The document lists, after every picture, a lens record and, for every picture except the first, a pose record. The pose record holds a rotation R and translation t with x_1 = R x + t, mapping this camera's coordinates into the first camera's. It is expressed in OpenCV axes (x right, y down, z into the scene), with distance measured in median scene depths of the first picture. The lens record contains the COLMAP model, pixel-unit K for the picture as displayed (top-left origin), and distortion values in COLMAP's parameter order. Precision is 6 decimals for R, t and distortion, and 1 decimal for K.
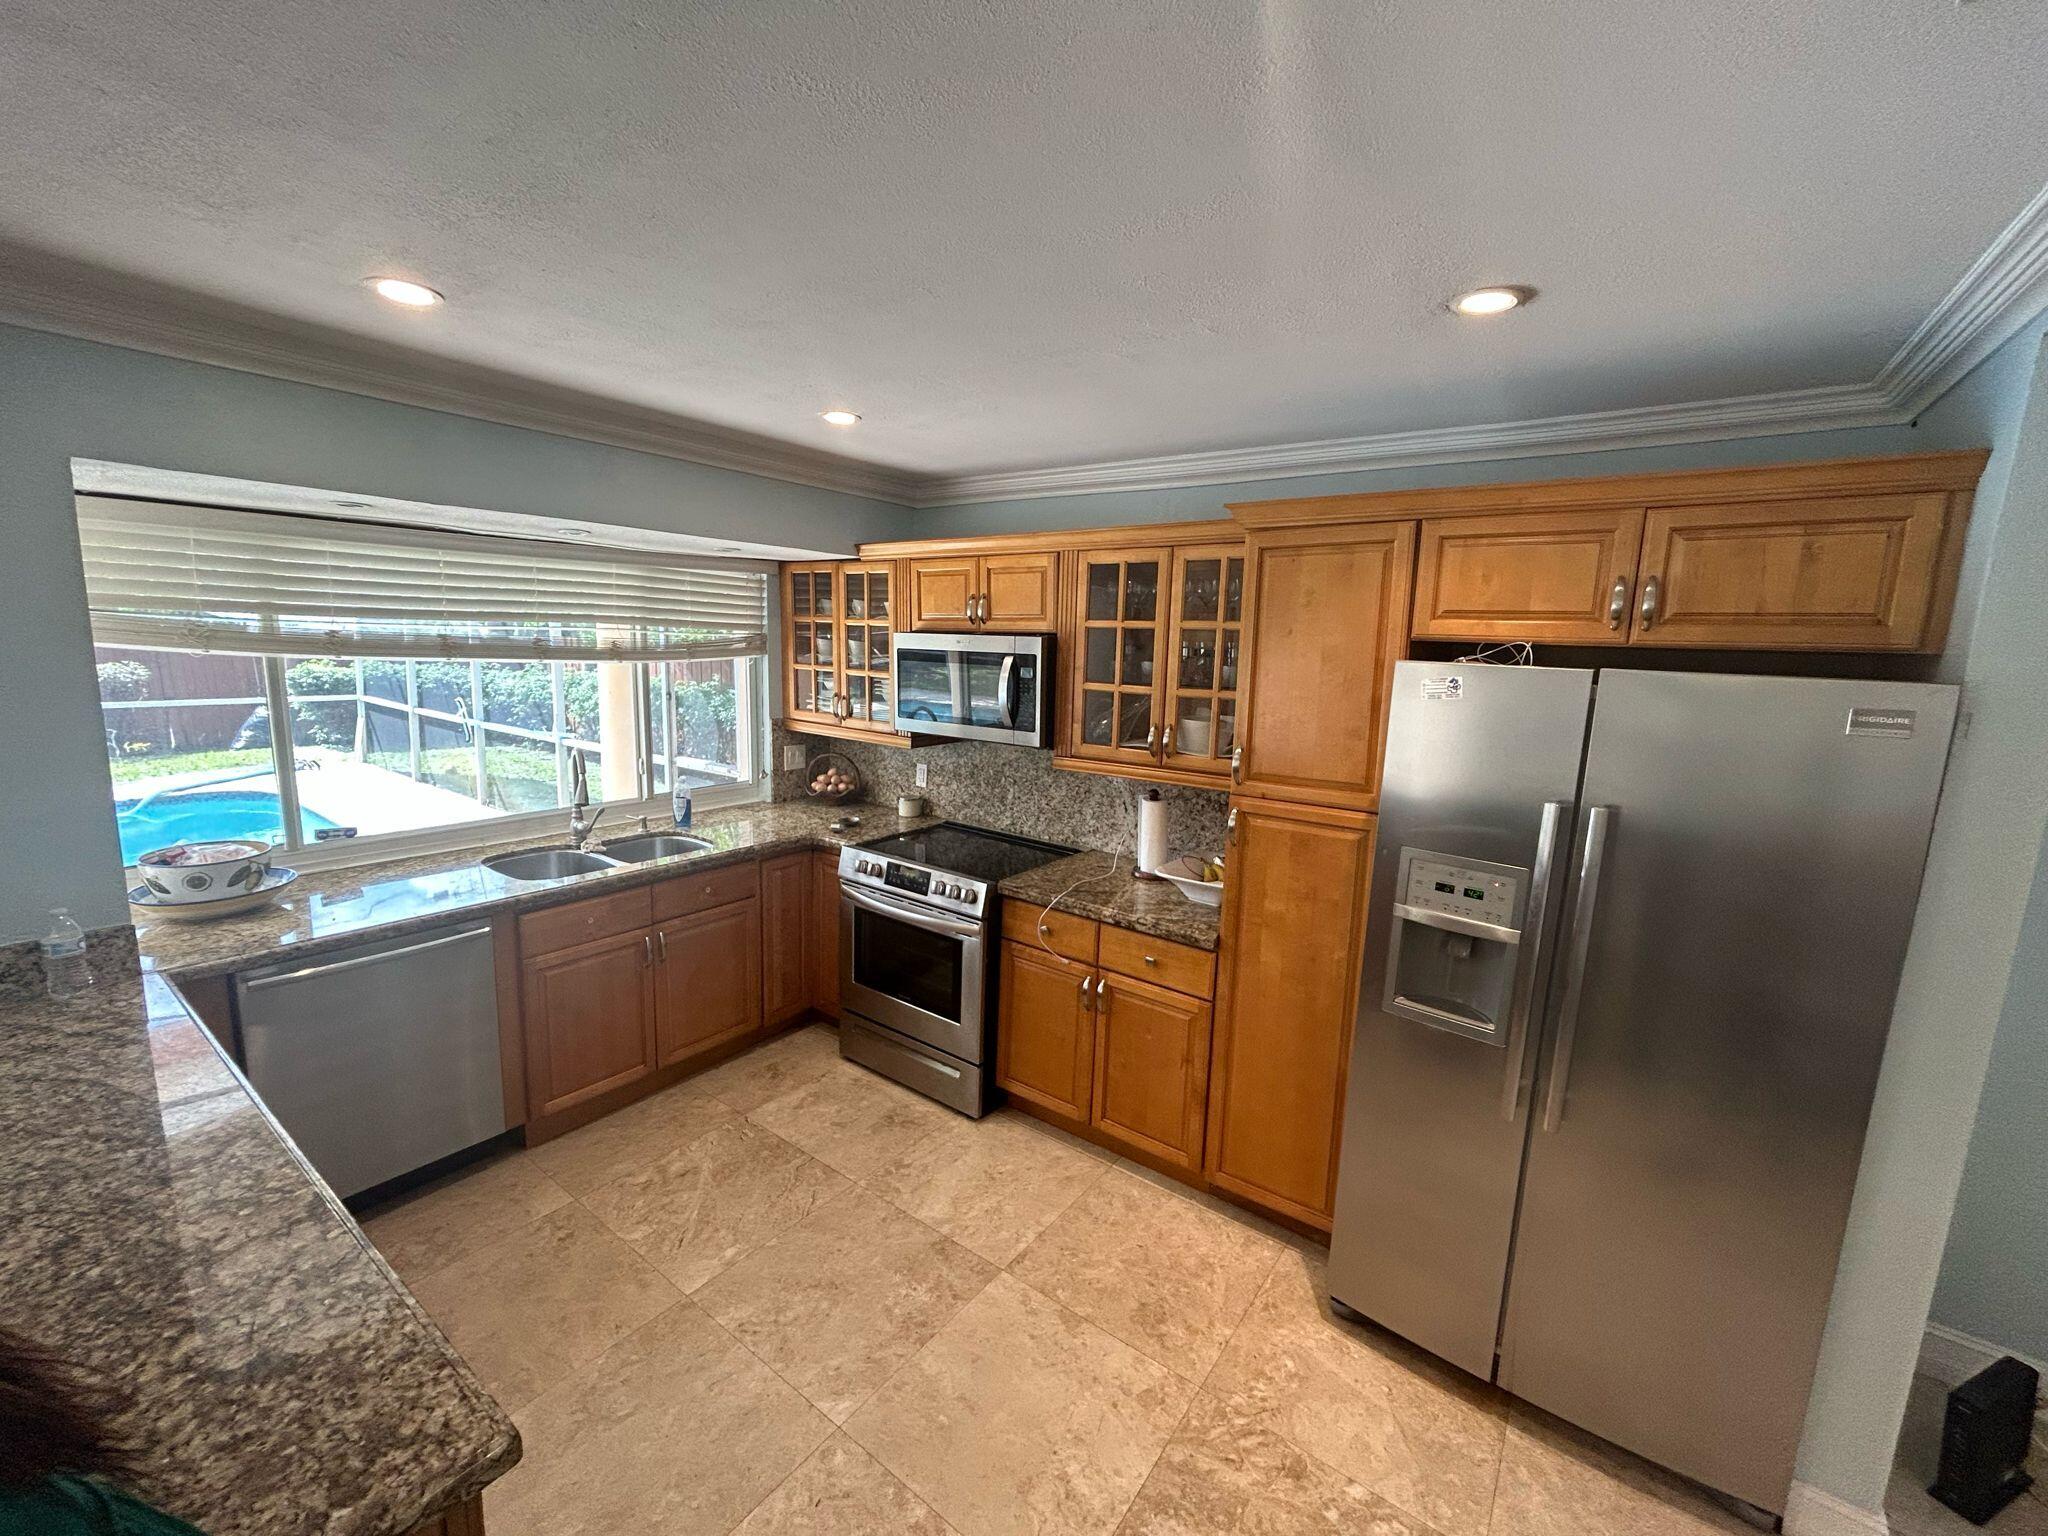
lens RADIAL K [[830.5, 0, 1025.7], [0, 830.5, 765.3], [0, 0, 1]] dist [-0.001929, 0.000908]
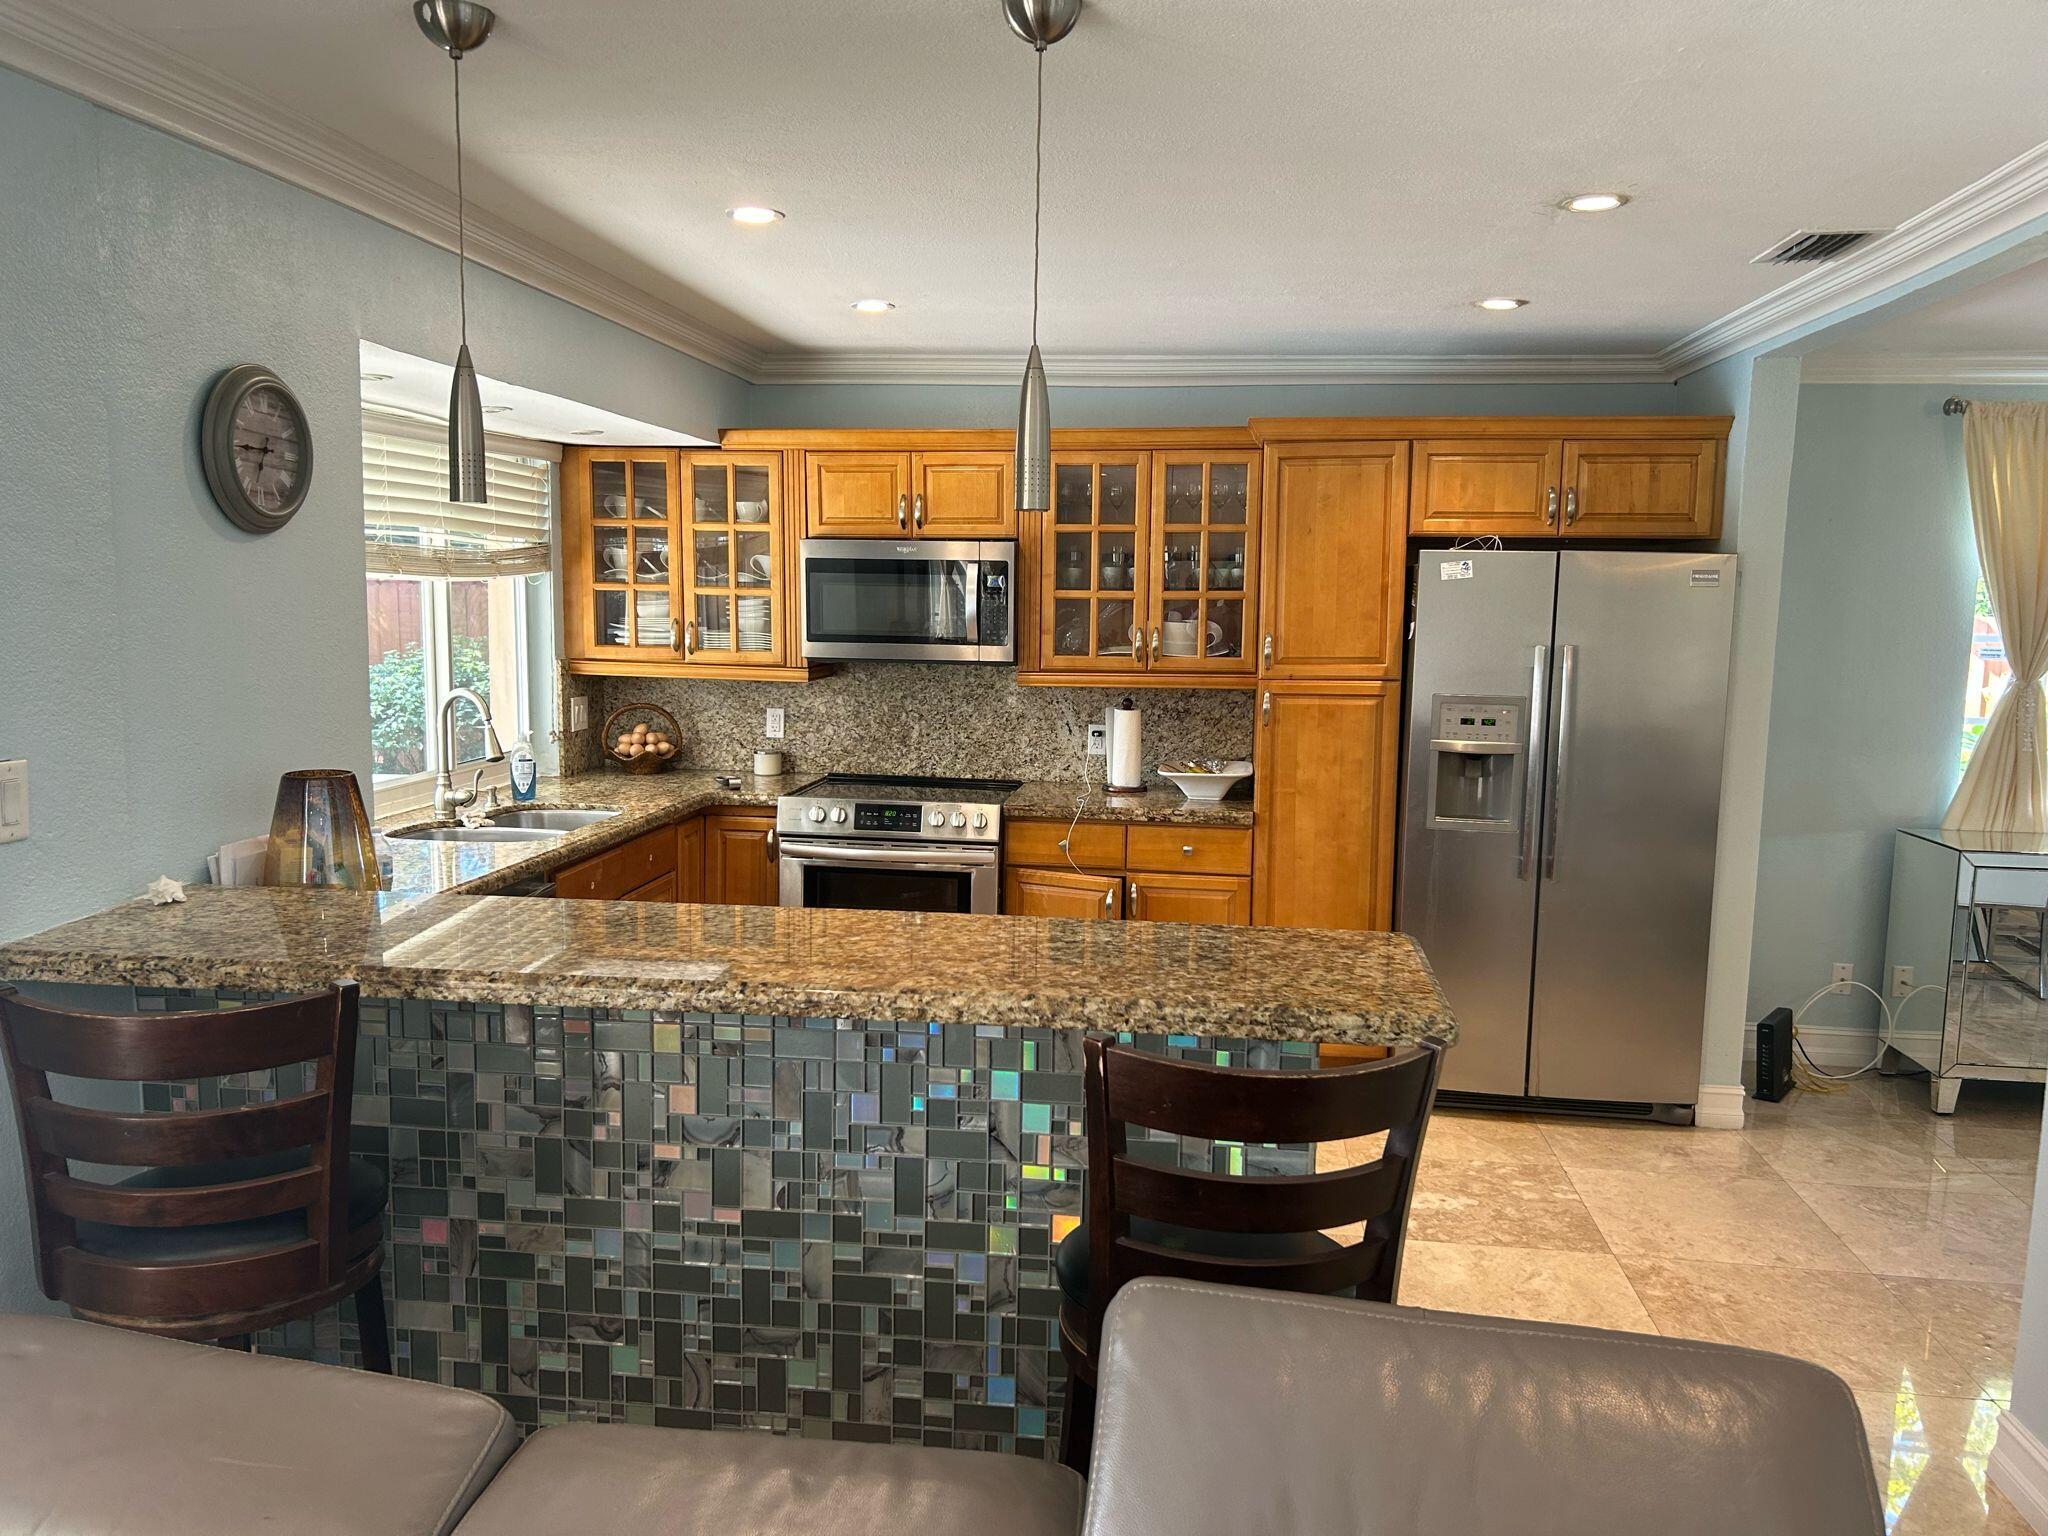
lens RADIAL K [[1547.3, 0, 1027.3], [0, 1547.3, 773.2], [0, 0, 1]] dist [0.043391, -0.041935]
pose [[0.869389, -0.073042, 0.488699, -0.857231], [0.087595, 0.996132, -0.006946, 0.121538], [-0.486302, 0.048847, 0.872425, -0.525304]]
